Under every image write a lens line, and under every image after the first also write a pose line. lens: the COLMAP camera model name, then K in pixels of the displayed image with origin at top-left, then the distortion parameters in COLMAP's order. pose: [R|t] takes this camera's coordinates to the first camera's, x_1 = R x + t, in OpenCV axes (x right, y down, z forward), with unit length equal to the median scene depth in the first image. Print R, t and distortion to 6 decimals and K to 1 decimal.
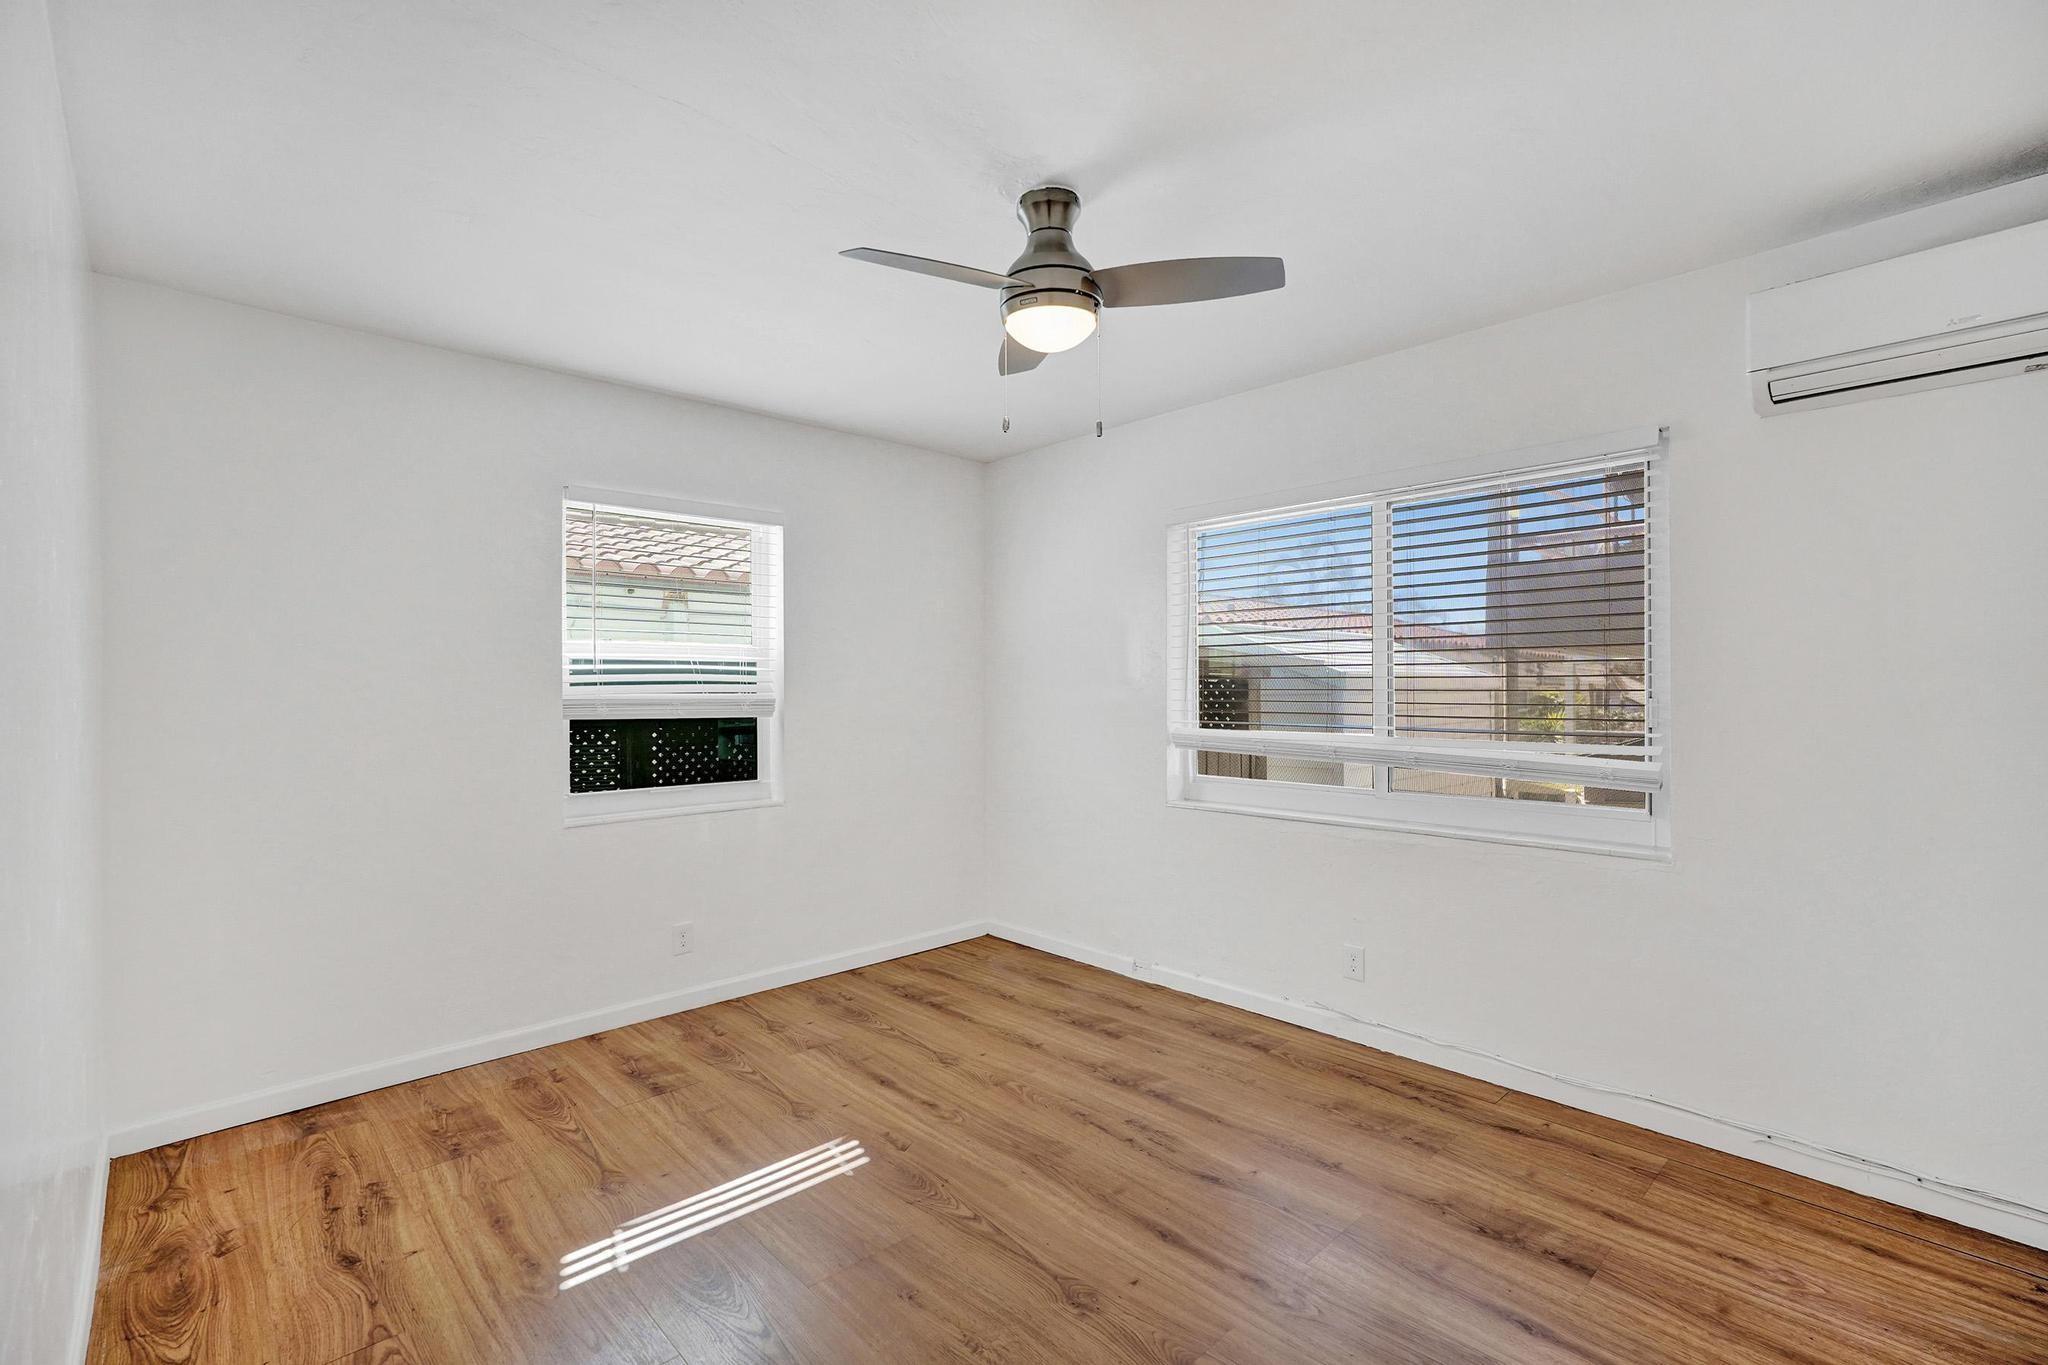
lens RADIAL K [[914.6, 0, 1039.0], [0, 914.6, 680.4], [0, 0, 1]] dist [-0.021628, 0.009878]
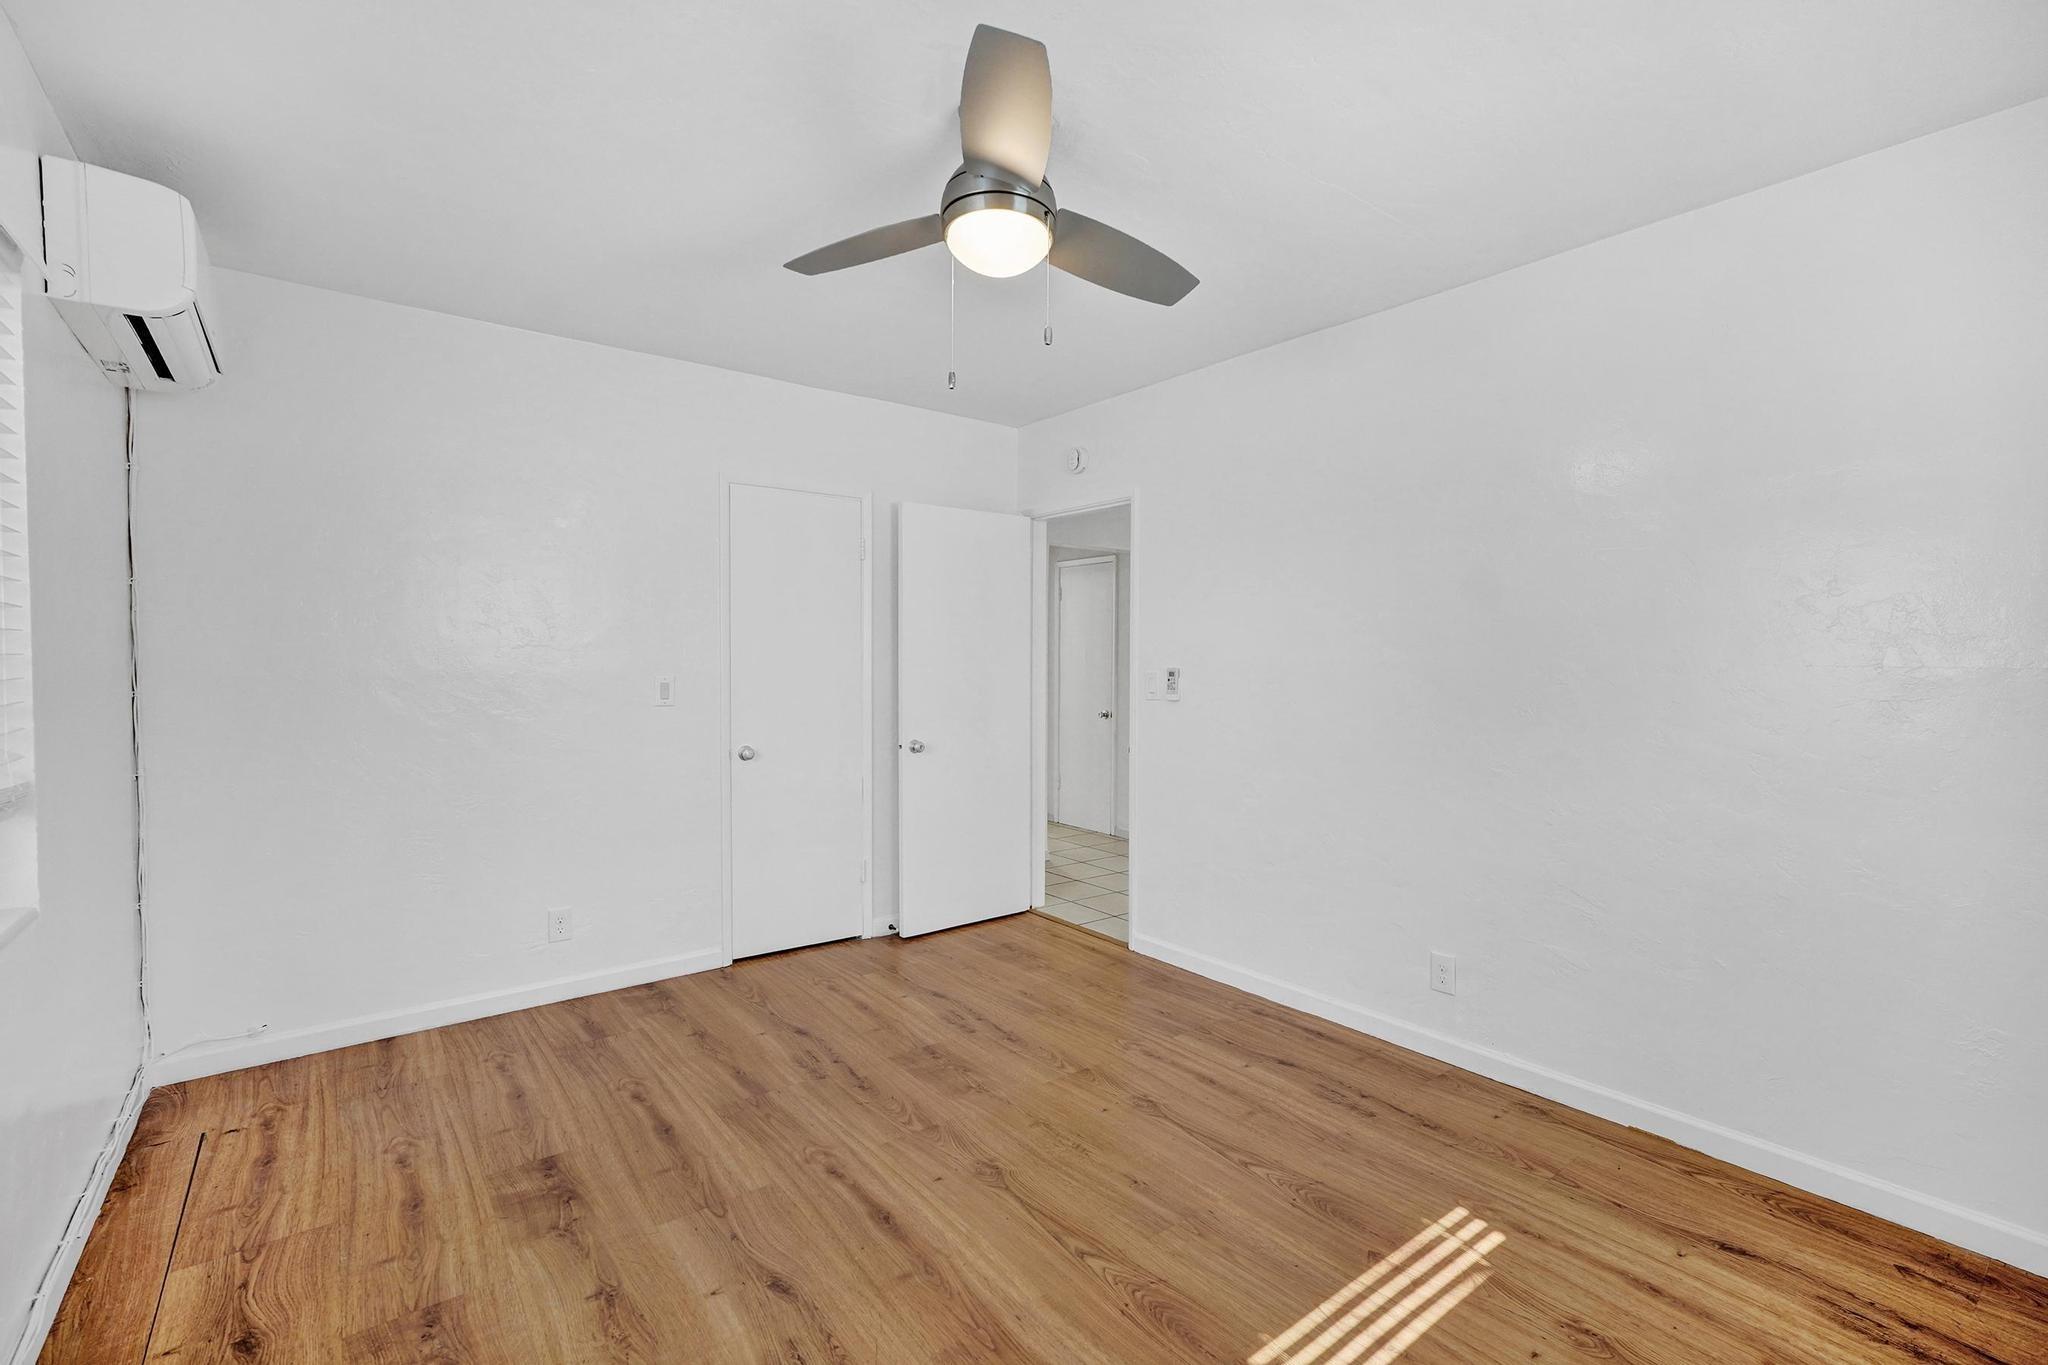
lens RADIAL K [[910.9, 0, 1025.1], [0, 910.9, 685.7], [0, 0, 1]] dist [-0.024019, 0.012901]
pose [[-0.994163, -0.003631, 0.107829, -0.076325], [-0.001222, 0.999748, 0.022398, 0.015227], [-0.107883, 0.022136, -0.993917, 1.323968]]
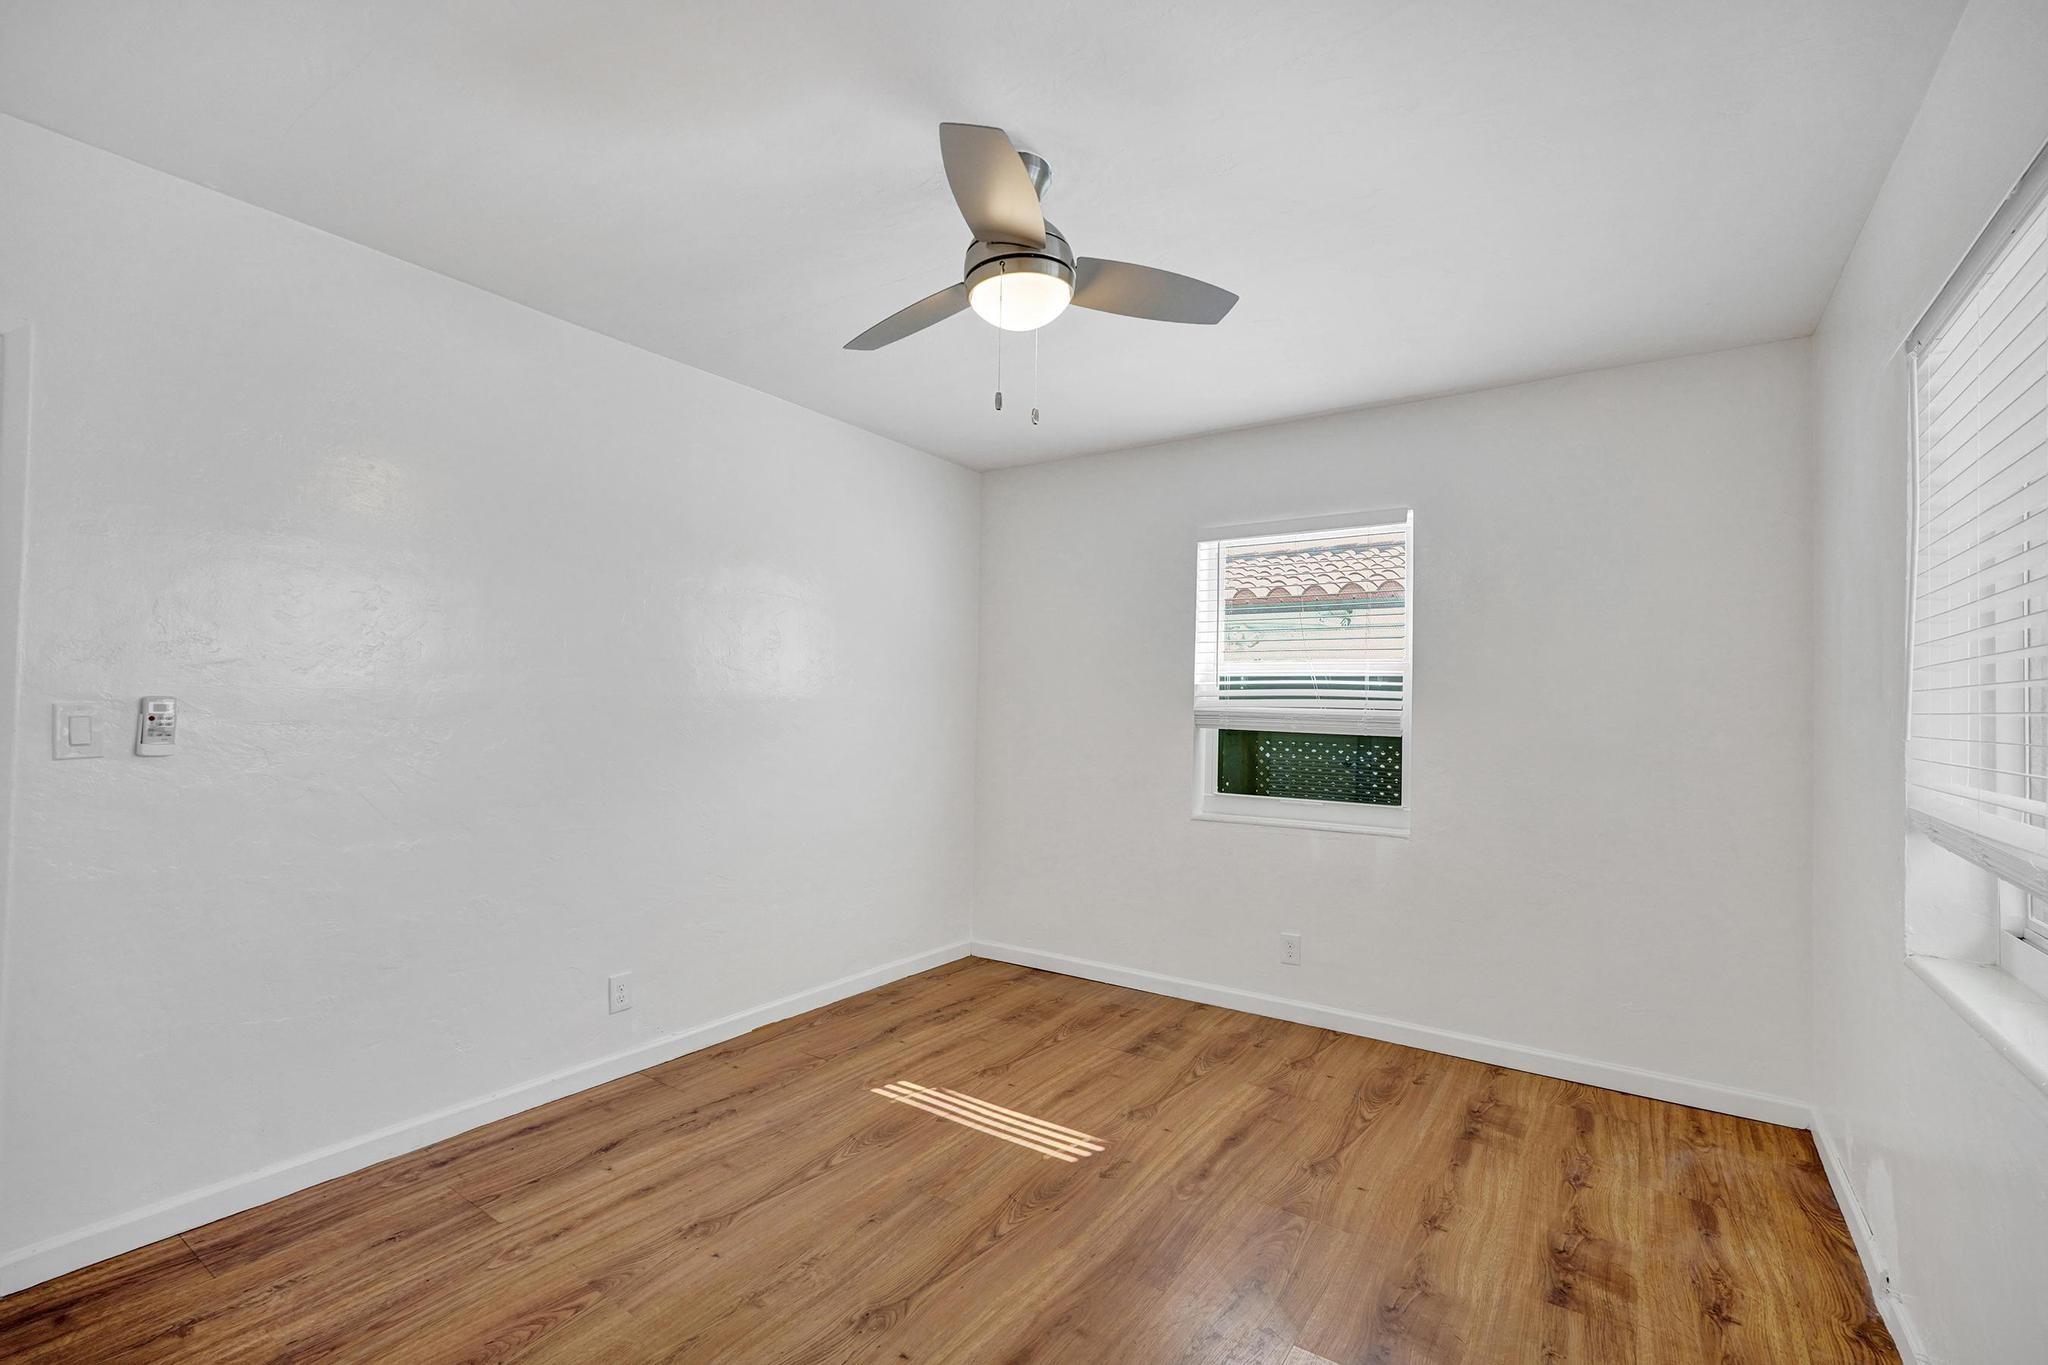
lens RADIAL K [[910.9, 0, 1025.1], [0, 910.9, 685.7], [0, 0, 1]] dist [-0.024019, 0.012901]
pose [[0.199611, -0.011539, -0.979807, 0.635475], [-0.014081, 0.999794, -0.014643, 0.009912], [0.979774, 0.016720, 0.199408, 0.586930]]
